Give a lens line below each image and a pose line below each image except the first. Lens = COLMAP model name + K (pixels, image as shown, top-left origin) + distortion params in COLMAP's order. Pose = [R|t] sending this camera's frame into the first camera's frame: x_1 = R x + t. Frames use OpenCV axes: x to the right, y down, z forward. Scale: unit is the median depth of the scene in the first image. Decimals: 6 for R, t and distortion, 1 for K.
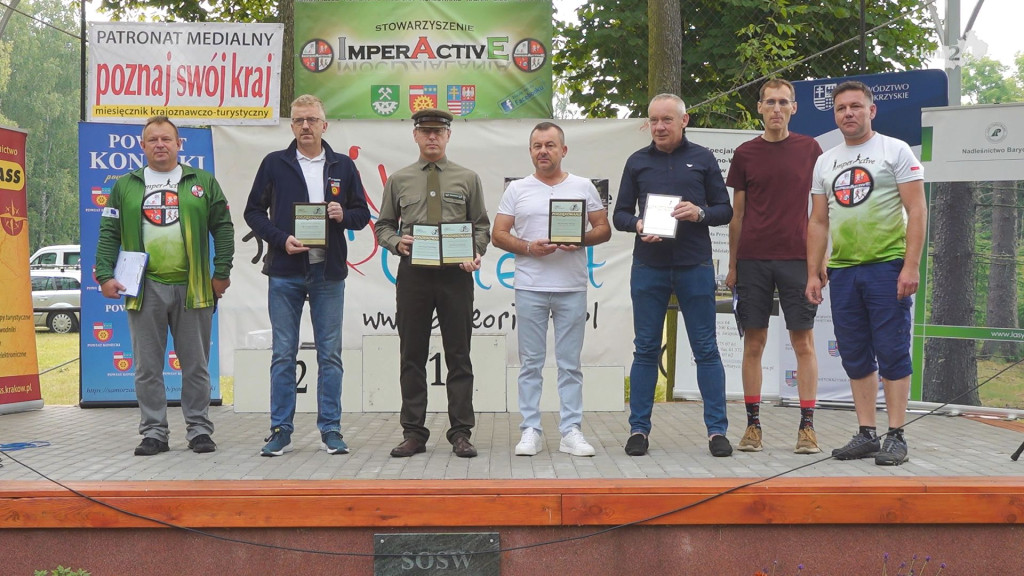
lens RADIAL K [[1247.2, 0, 514.0], [0, 1247.2, 296.8], [0, 0, 1]] dist [0.009006, 0.000000]
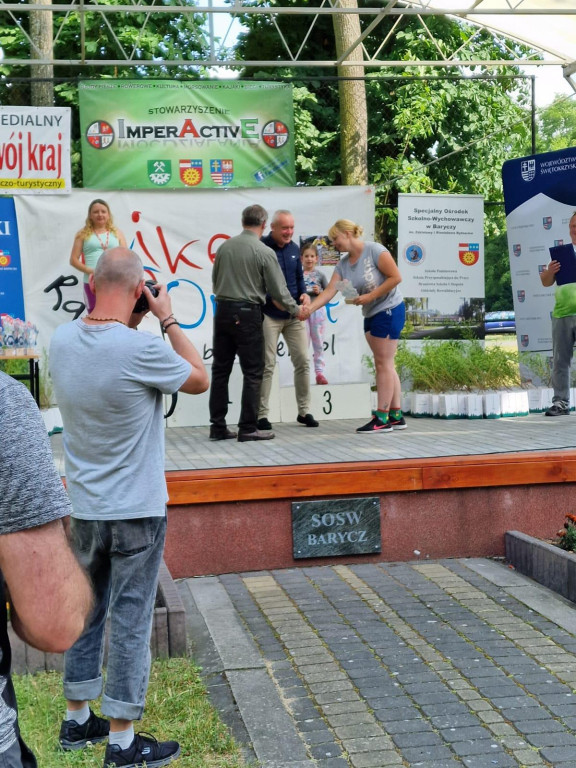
lens RADIAL K [[1135.8, 0, 264.1], [0, 1135.8, 401.6], [0, 0, 1]] dist [0.129909, 0.000000]
pose [[0.988549, -0.039724, 0.145580, -0.173673], [0.031045, 0.997630, 0.061411, -0.000307], [-0.147674, -0.056188, 0.987439, -0.127697]]
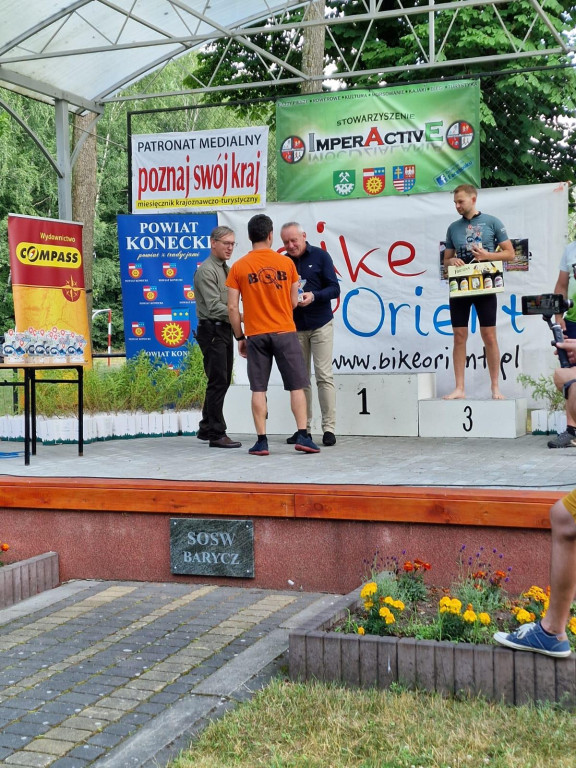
lens RADIAL K [[1135.8, 0, 293.7], [0, 1135.8, 385.6], [0, 0, 1]] dist [0.129909, 0.000000]
pose [[0.930590, 0.000653, -0.366063, 0.262151], [0.015577, 0.999022, 0.041381, -0.005152], [0.365732, -0.044211, 0.929669, -0.072307]]
